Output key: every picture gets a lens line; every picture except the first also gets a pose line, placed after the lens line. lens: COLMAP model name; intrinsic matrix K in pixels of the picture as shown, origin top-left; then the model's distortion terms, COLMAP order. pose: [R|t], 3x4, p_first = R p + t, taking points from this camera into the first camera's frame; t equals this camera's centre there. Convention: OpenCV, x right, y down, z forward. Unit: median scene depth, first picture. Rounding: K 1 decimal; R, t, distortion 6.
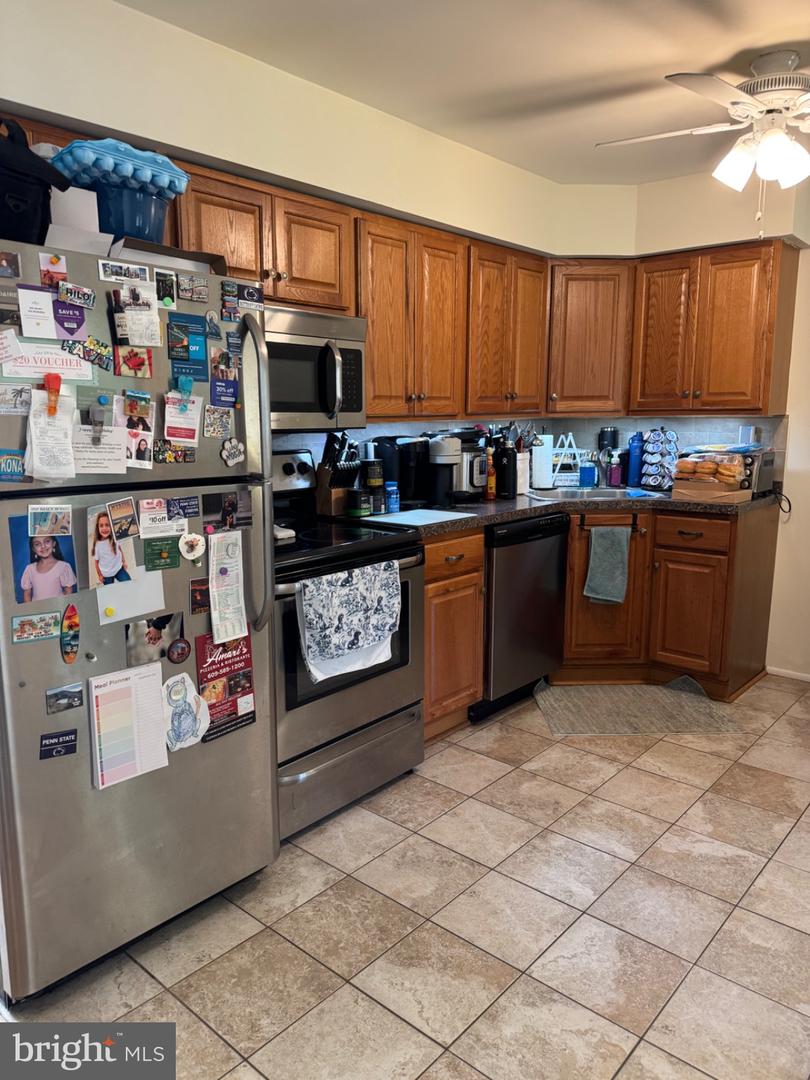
lens RADIAL K [[763.6, 0, 404.4], [0, 763.6, 543.0], [0, 0, 1]] dist [0.061472, -0.084782]
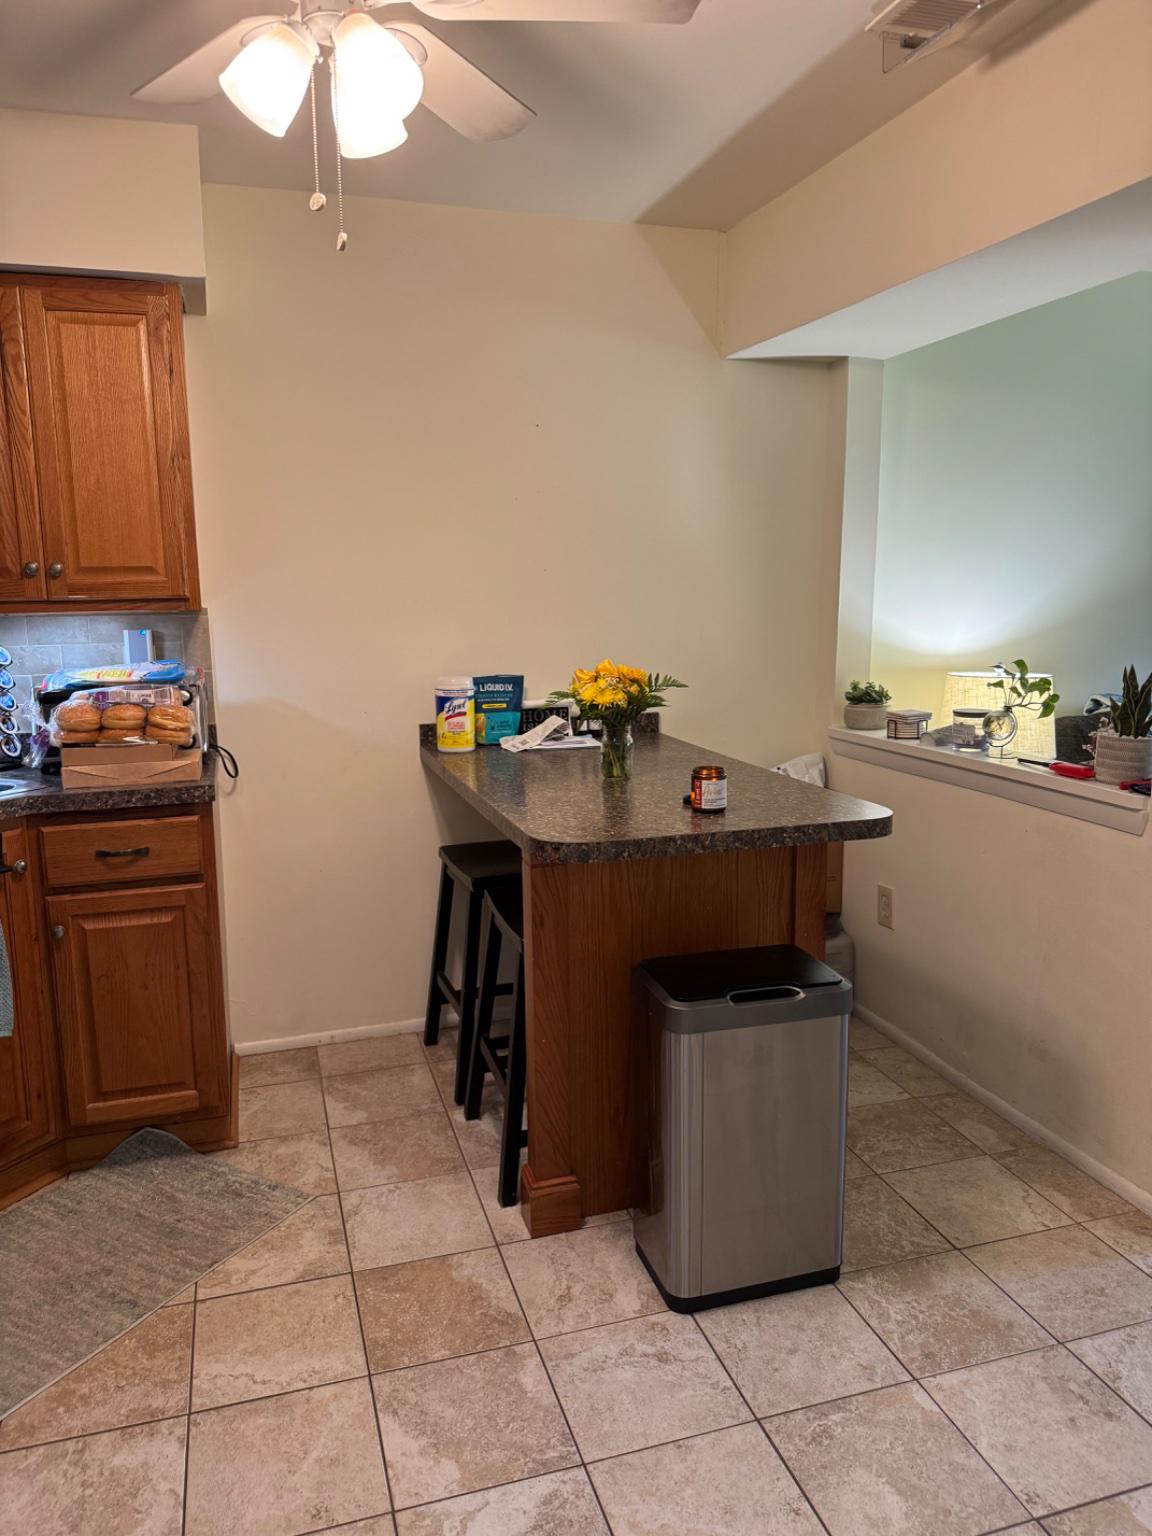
lens RADIAL K [[1086.1, 0, 575.7], [0, 1086.1, 767.8], [0, 0, 1]] dist [0.061472, -0.084782]
pose [[0.528771, -0.145205, 0.836252, -0.053125], [0.153243, 0.985398, 0.074205, -0.072940], [-0.834816, 0.088912, 0.543302, 0.369058]]
